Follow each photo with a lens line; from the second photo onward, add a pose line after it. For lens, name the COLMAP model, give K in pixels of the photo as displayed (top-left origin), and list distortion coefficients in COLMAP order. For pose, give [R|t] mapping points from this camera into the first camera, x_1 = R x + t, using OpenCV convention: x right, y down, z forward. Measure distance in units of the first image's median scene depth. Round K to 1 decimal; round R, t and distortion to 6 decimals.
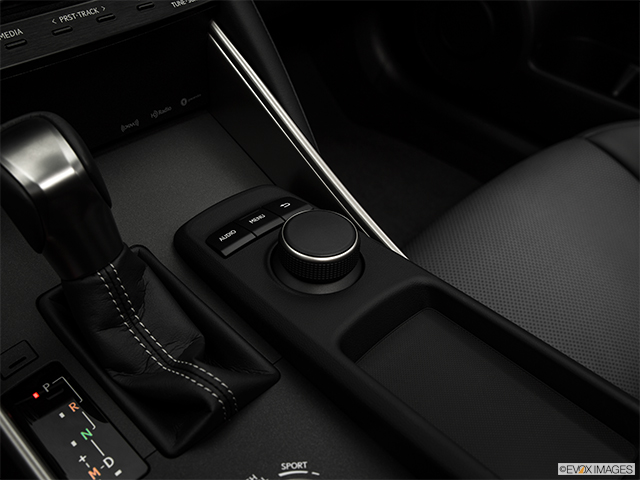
lens RADIAL K [[624.9, 0, 320.0], [0, 624.9, 240.0], [0, 0, 1]] dist [-0.190092, 0.215199]
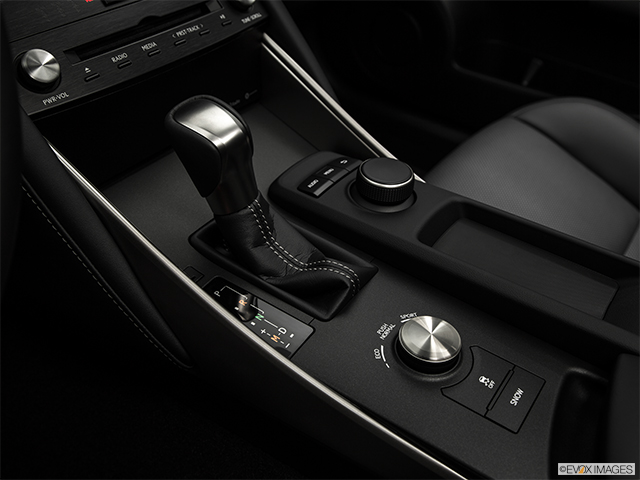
lens RADIAL K [[624.9, 0, 320.0], [0, 624.9, 240.0], [0, 0, 1]] dist [-0.190092, 0.215199]
pose [[0.983140, -0.106649, 0.148531, -0.387713], [0.111995, 0.993312, -0.028083, 0.173453], [-0.144543, 0.044244, 0.988509, -0.394698]]
